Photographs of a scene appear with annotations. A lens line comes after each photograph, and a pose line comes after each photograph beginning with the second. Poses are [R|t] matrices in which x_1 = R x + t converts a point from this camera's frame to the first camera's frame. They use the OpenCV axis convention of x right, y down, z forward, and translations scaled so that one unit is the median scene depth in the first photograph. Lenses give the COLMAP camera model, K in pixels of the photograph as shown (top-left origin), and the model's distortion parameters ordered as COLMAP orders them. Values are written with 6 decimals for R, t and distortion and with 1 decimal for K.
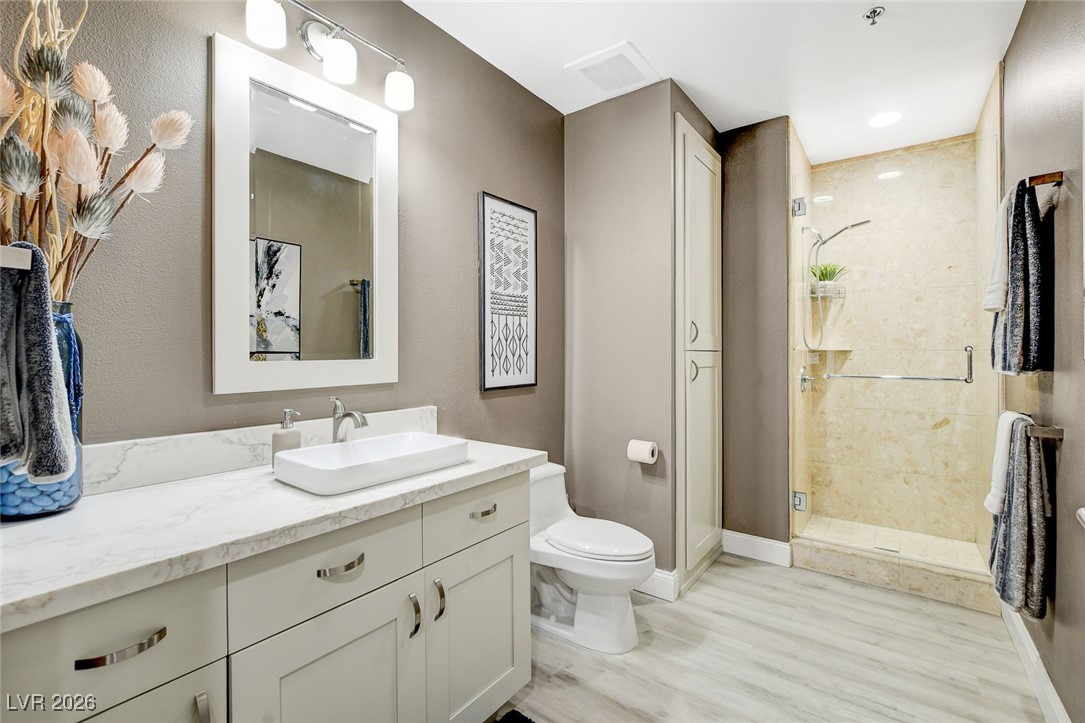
lens RADIAL K [[479.2, 0, 545.4], [0, 479.2, 356.0], [0, 0, 1]] dist [-0.014448, 0.003176]
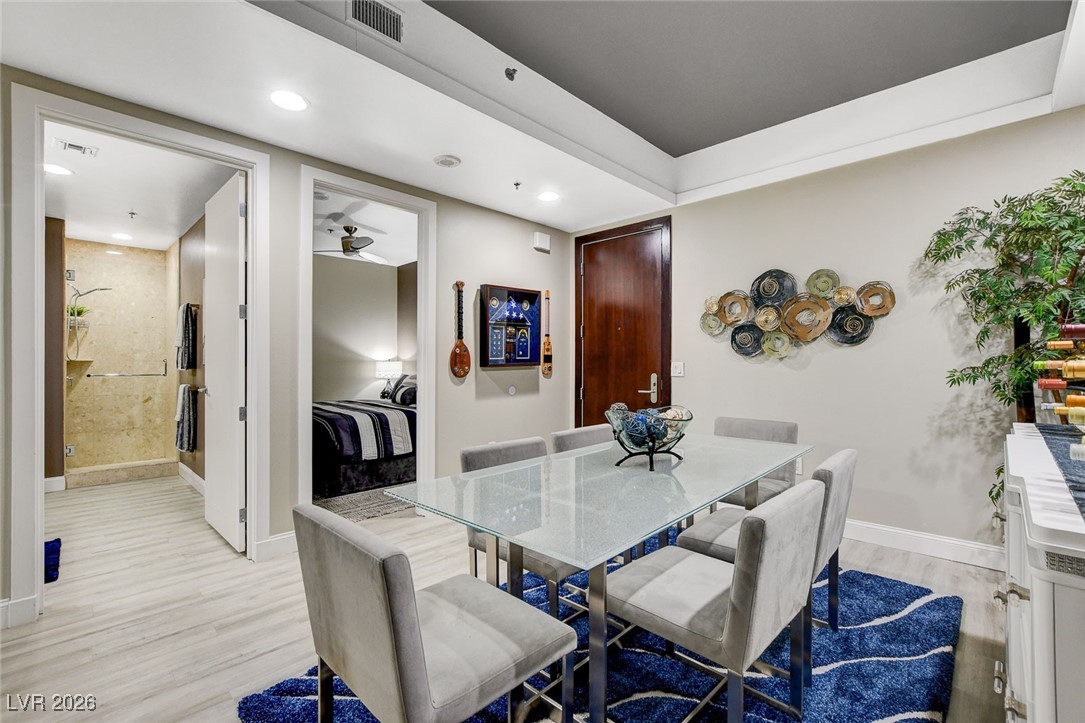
lens RADIAL K [[479.2, 0, 541.1], [0, 479.2, 357.3], [0, 0, 1]] dist [-0.014448, 0.003176]
pose [[0.133630, 0.010371, 0.990977, -1.052896], [0.004219, 0.999930, -0.011033, 0.001719], [-0.991022, 0.005655, 0.133577, -1.016907]]
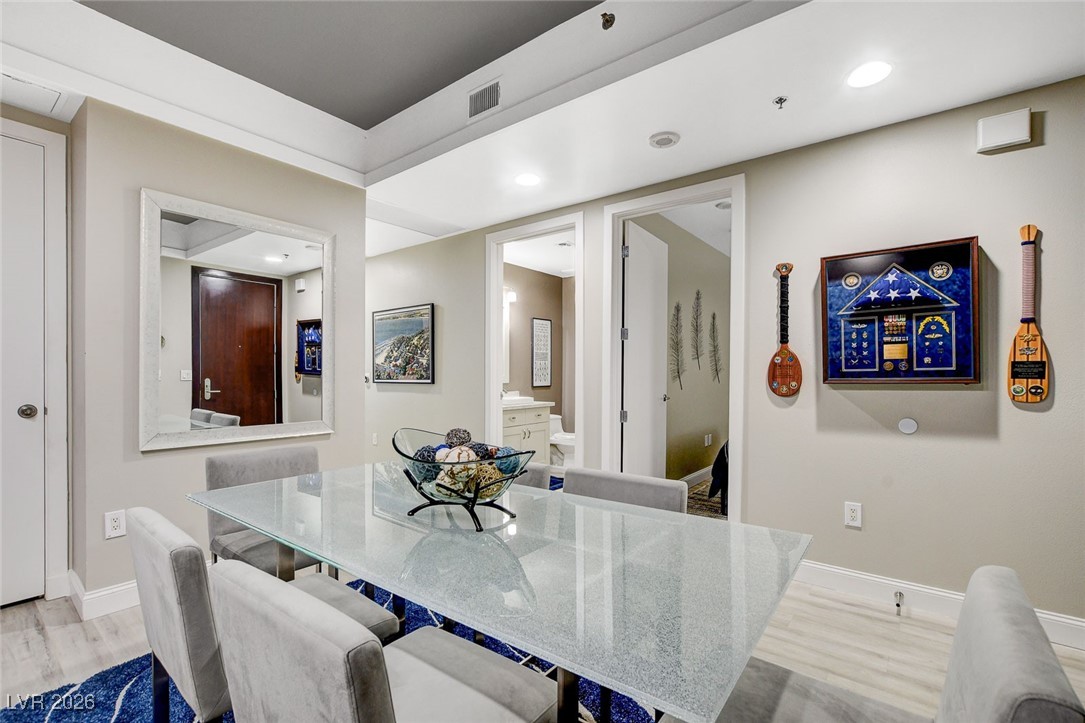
lens RADIAL K [[479.2, 0, 537.6], [0, 479.2, 372.7], [0, 0, 1]] dist [-0.014448, 0.003176]
pose [[0.999460, 0.004752, -0.032516, -0.007517], [-0.004914, 0.999976, -0.004925, 0.000489], [0.032492, 0.005082, 0.999459, -1.743777]]
